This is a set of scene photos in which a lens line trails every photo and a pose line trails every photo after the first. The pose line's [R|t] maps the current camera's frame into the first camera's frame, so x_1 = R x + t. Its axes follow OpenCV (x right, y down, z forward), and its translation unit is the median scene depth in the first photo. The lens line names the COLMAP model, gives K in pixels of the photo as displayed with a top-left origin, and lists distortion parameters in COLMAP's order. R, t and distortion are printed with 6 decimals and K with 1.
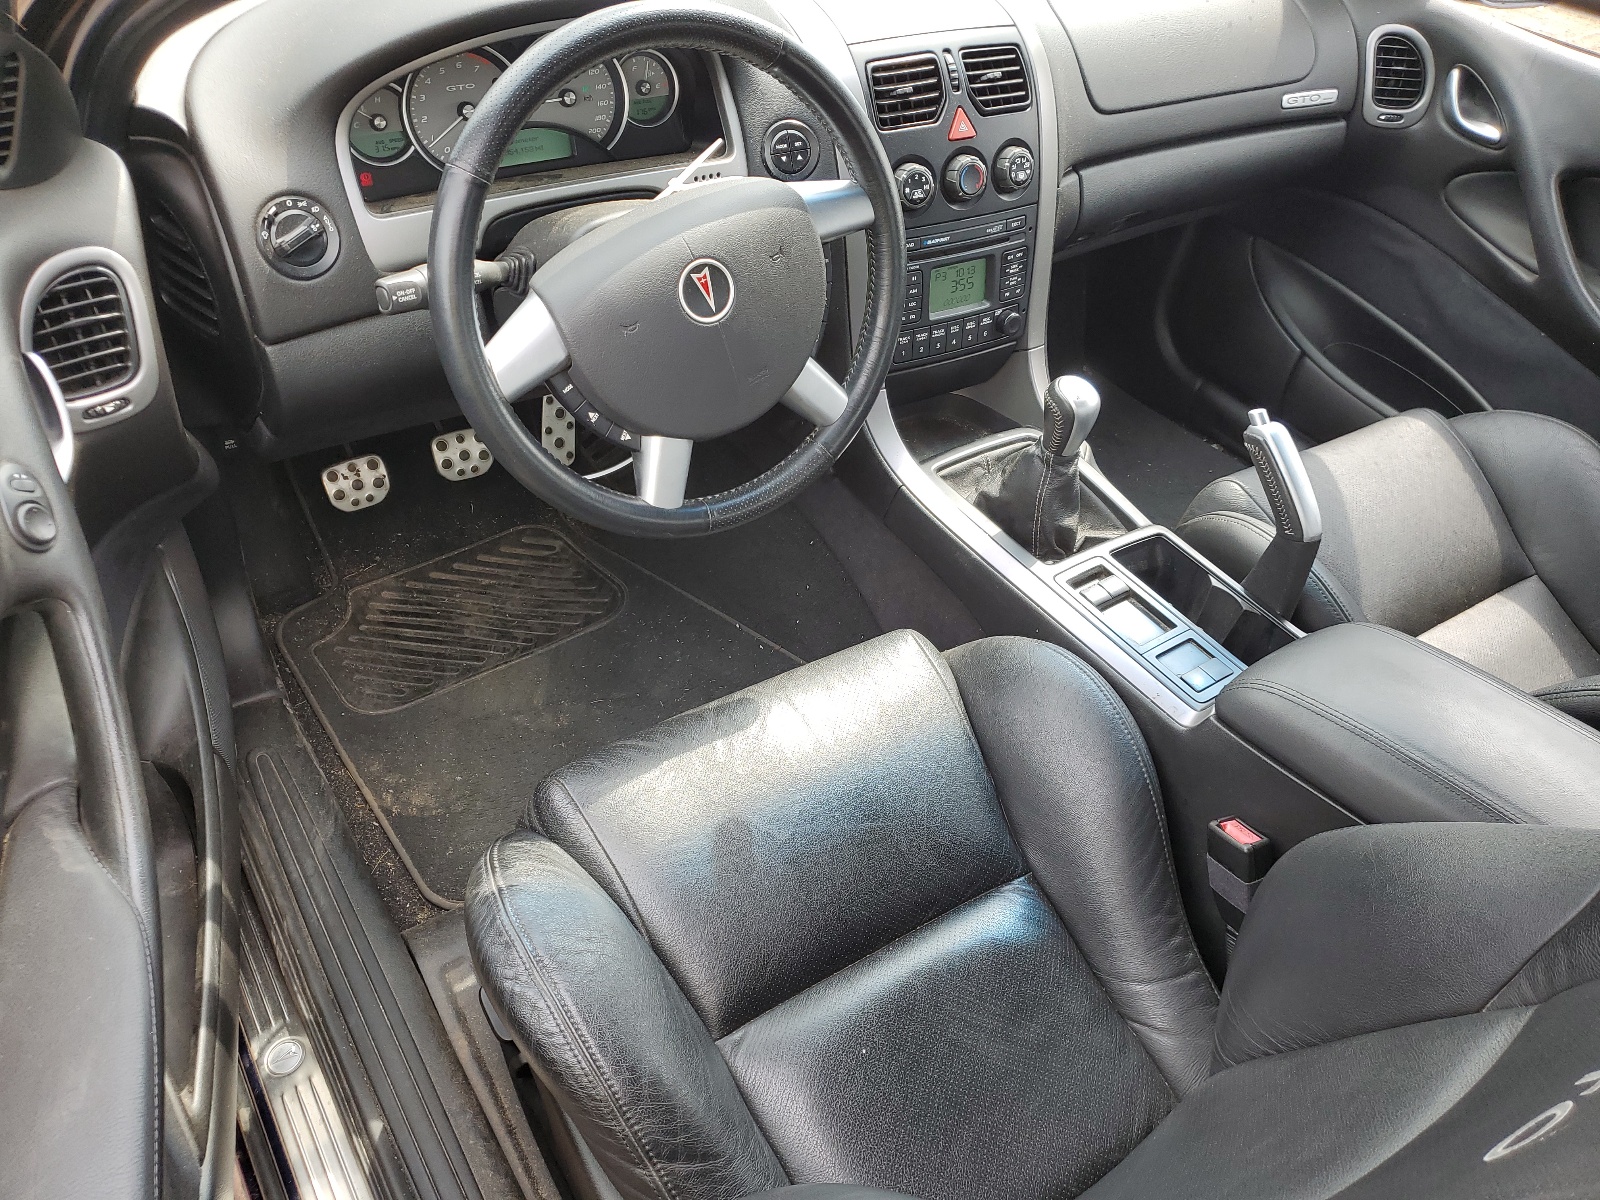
lens RADIAL K [[1201.7, 0, 800.0], [0, 1201.7, 600.0], [0, 0, 1]] dist [-0.000060, 0.005769]
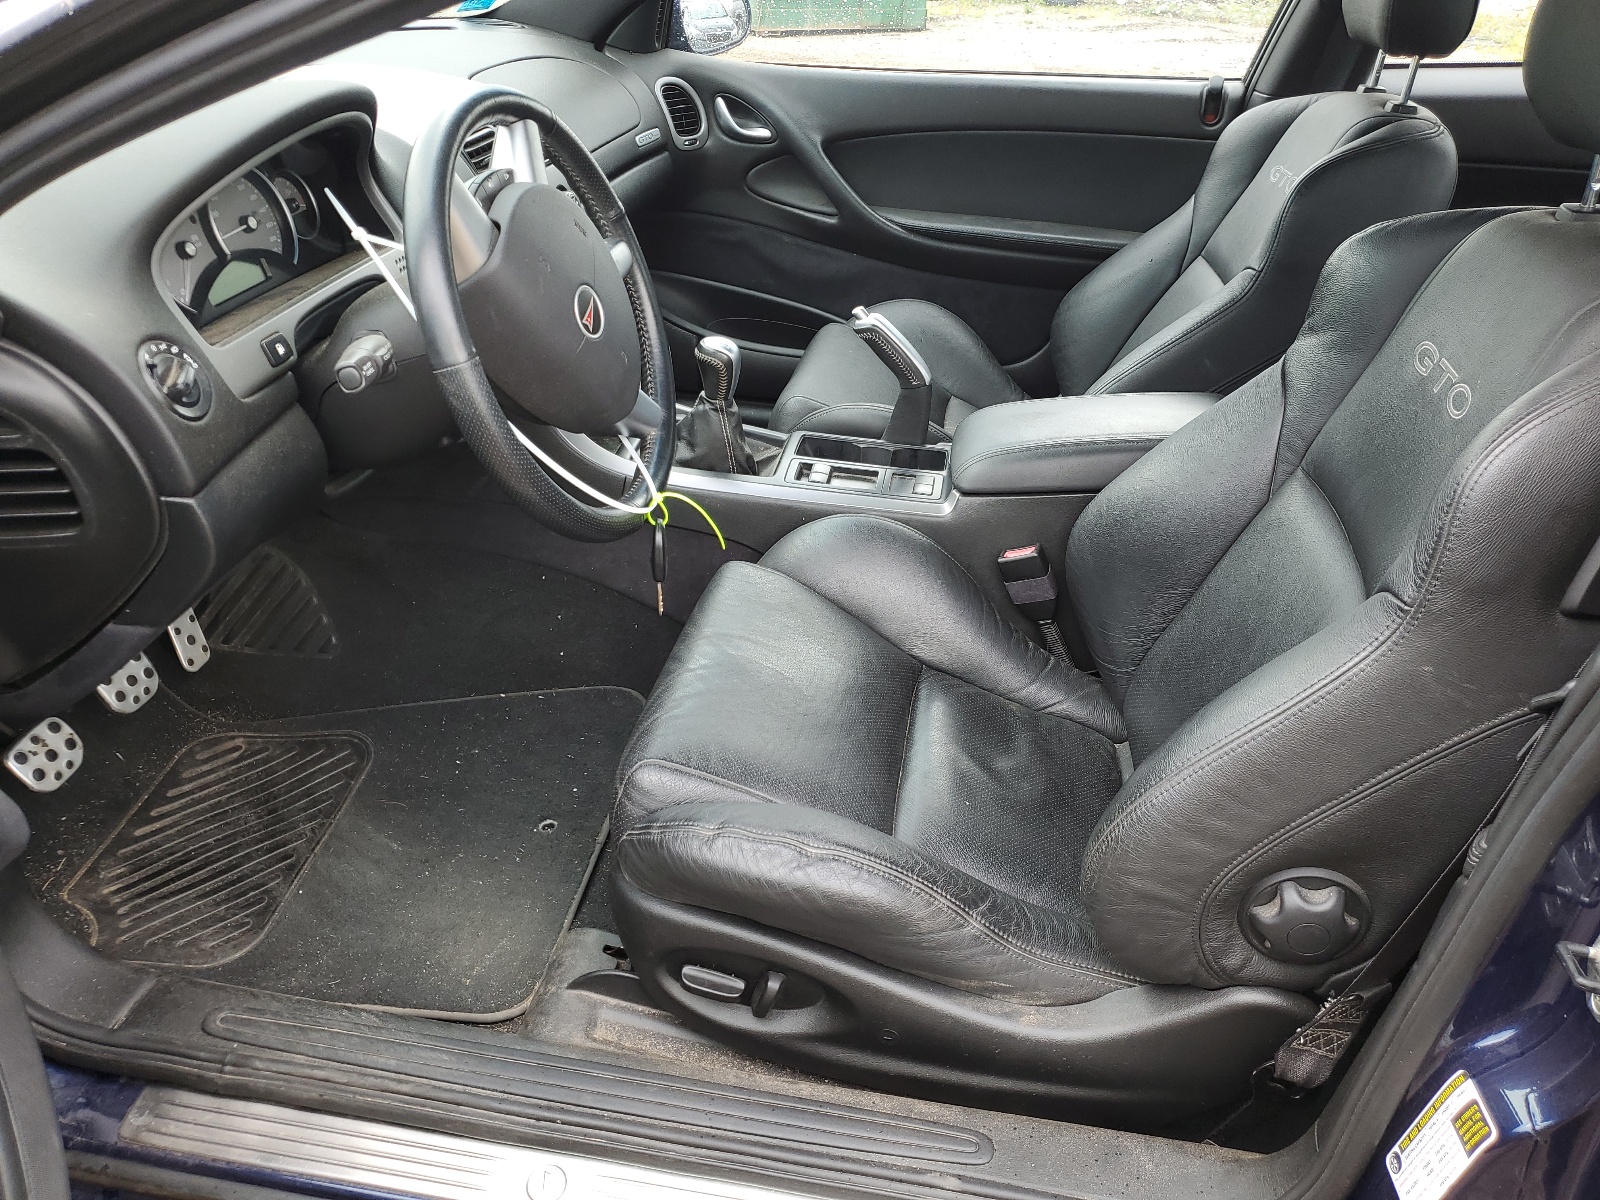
lens RADIAL K [[1199.7, 0, 800.0], [0, 1199.7, 600.0], [0, 0, 1]] dist [-0.001600, -0.080660]
pose [[0.679528, -0.421113, 0.600755, -0.464613], [0.492334, 0.868843, 0.052146, 0.024970], [-0.543921, 0.260337, 0.797731, 0.026748]]
